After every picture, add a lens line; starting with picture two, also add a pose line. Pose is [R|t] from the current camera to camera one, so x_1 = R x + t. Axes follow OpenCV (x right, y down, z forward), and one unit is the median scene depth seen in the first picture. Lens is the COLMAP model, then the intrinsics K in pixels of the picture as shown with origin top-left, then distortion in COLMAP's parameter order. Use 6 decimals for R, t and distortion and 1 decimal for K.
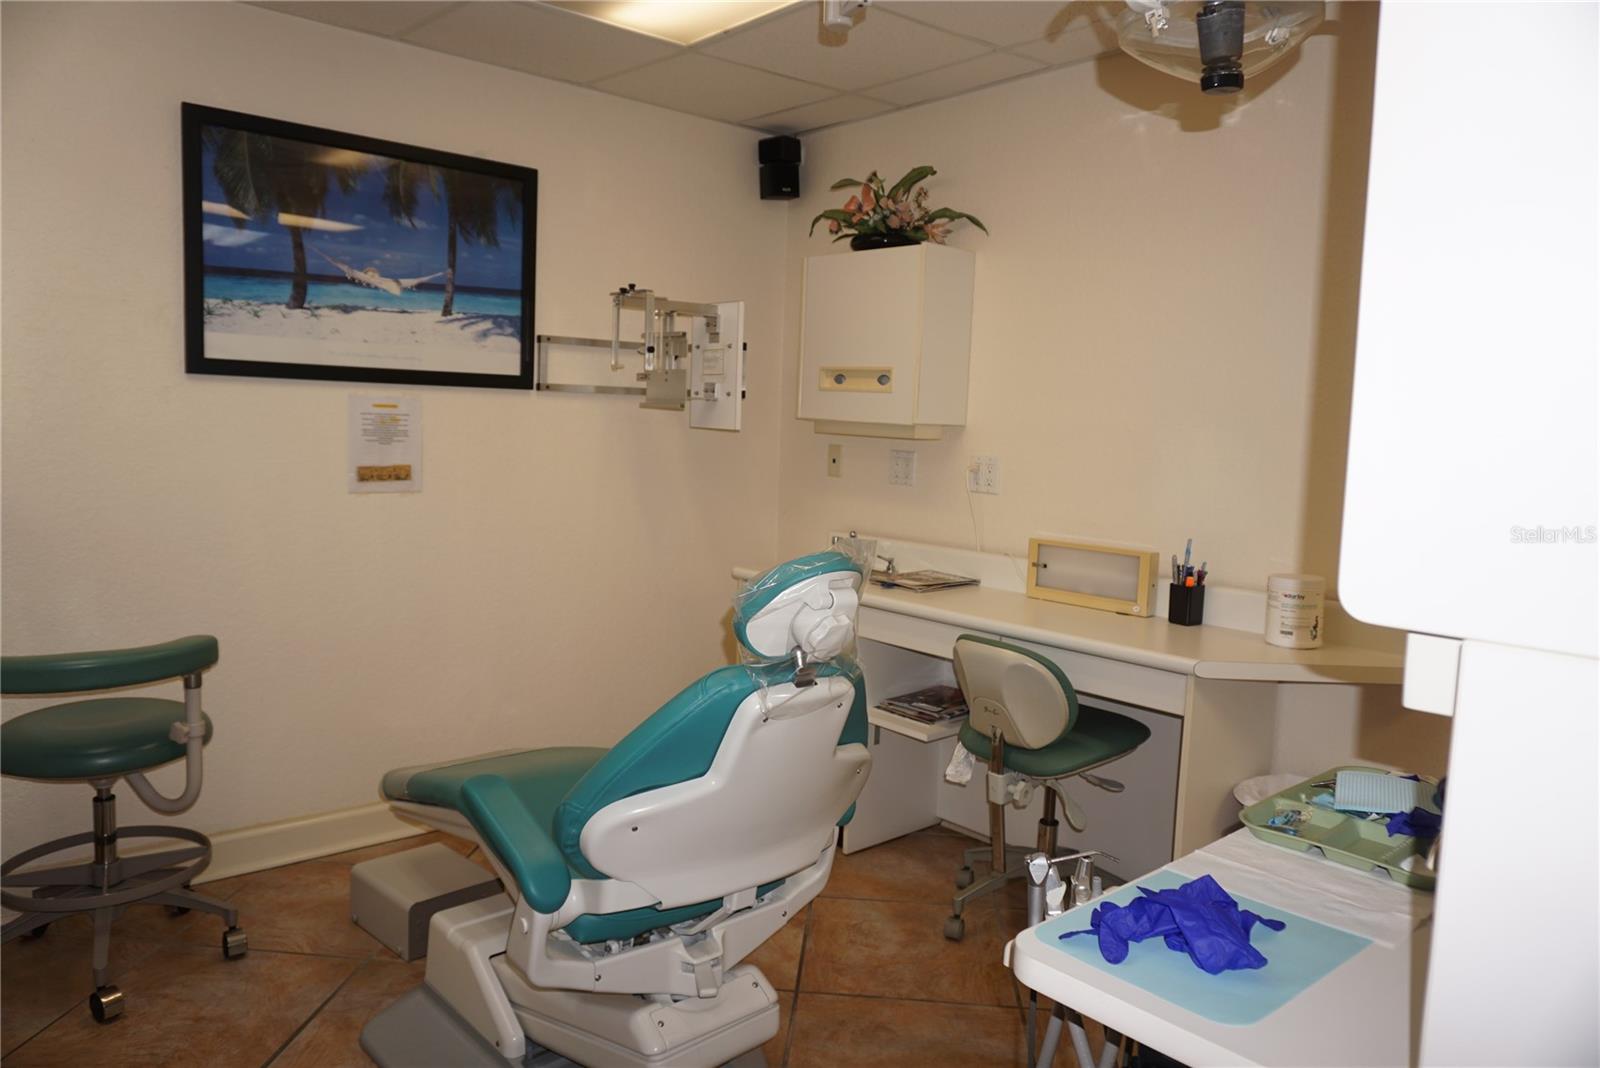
lens RADIAL K [[1073.8, 0, 796.6], [0, 1073.8, 526.7], [0, 0, 1]] dist [-0.046356, 0.028967]
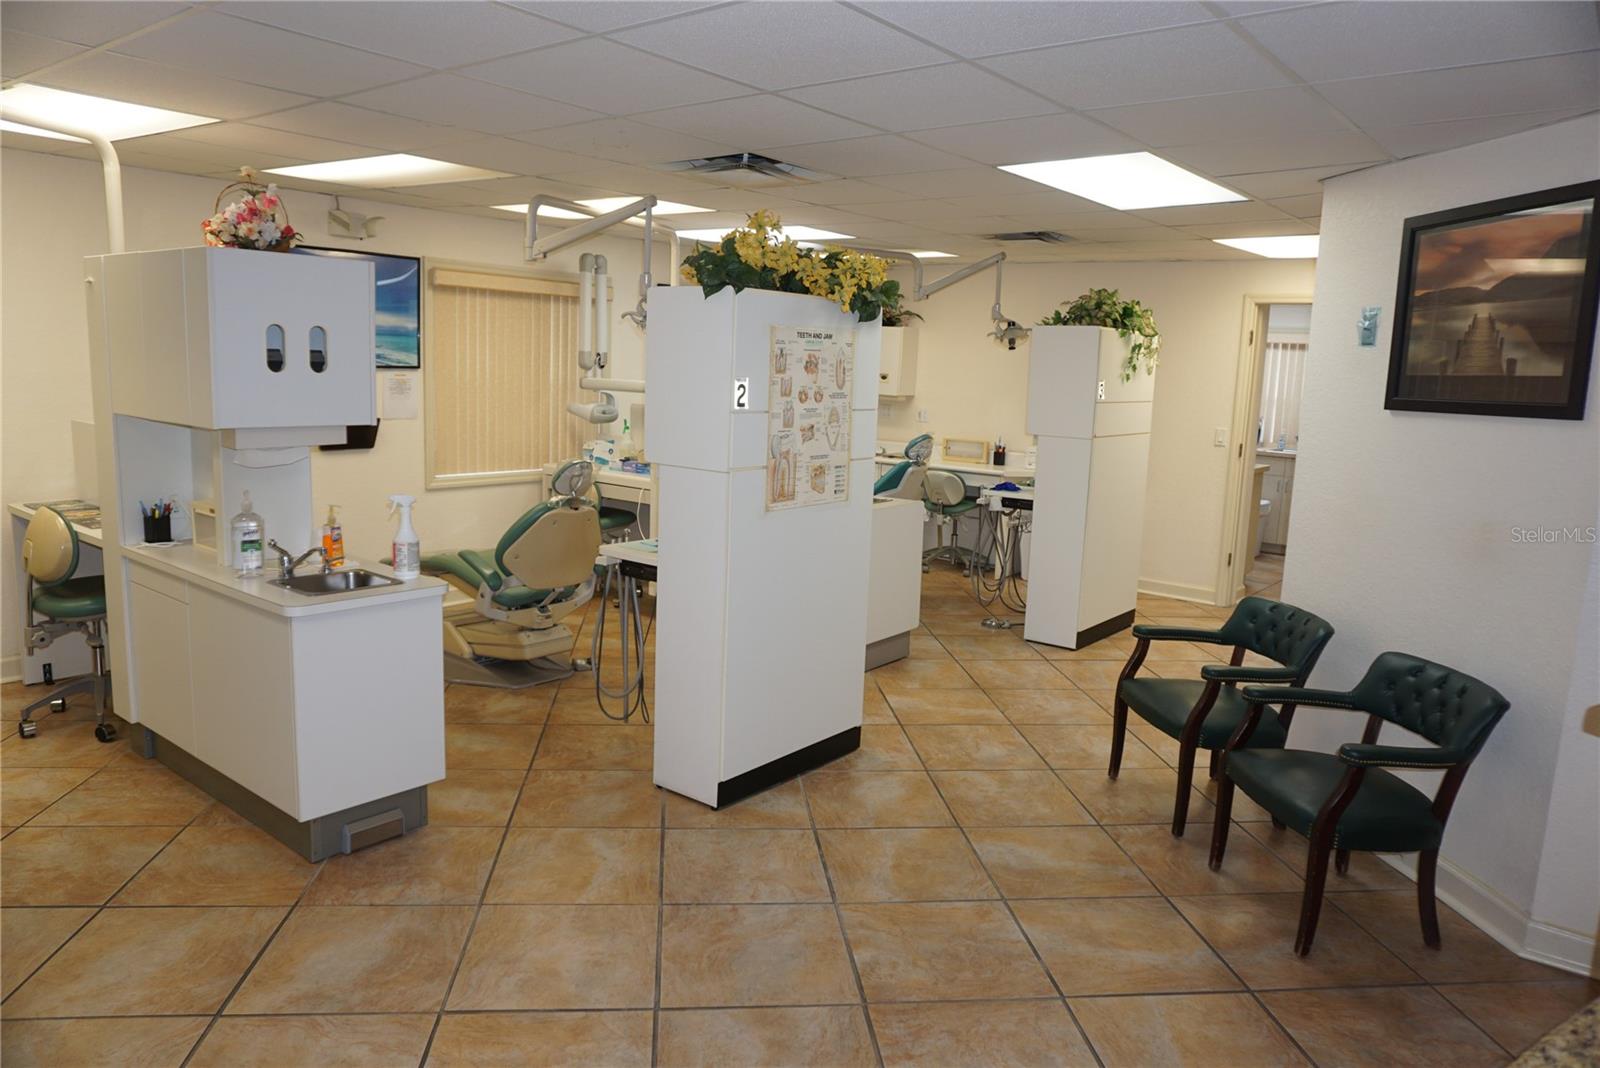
lens RADIAL K [[1073.8, 0, 796.6], [0, 1073.8, 526.7], [0, 0, 1]] dist [-0.046356, 0.028967]
pose [[0.983012, -0.026256, 0.181652, -0.755694], [0.015242, 0.997975, 0.061760, 0.070072], [-0.182905, -0.057942, 0.981422, -1.884564]]
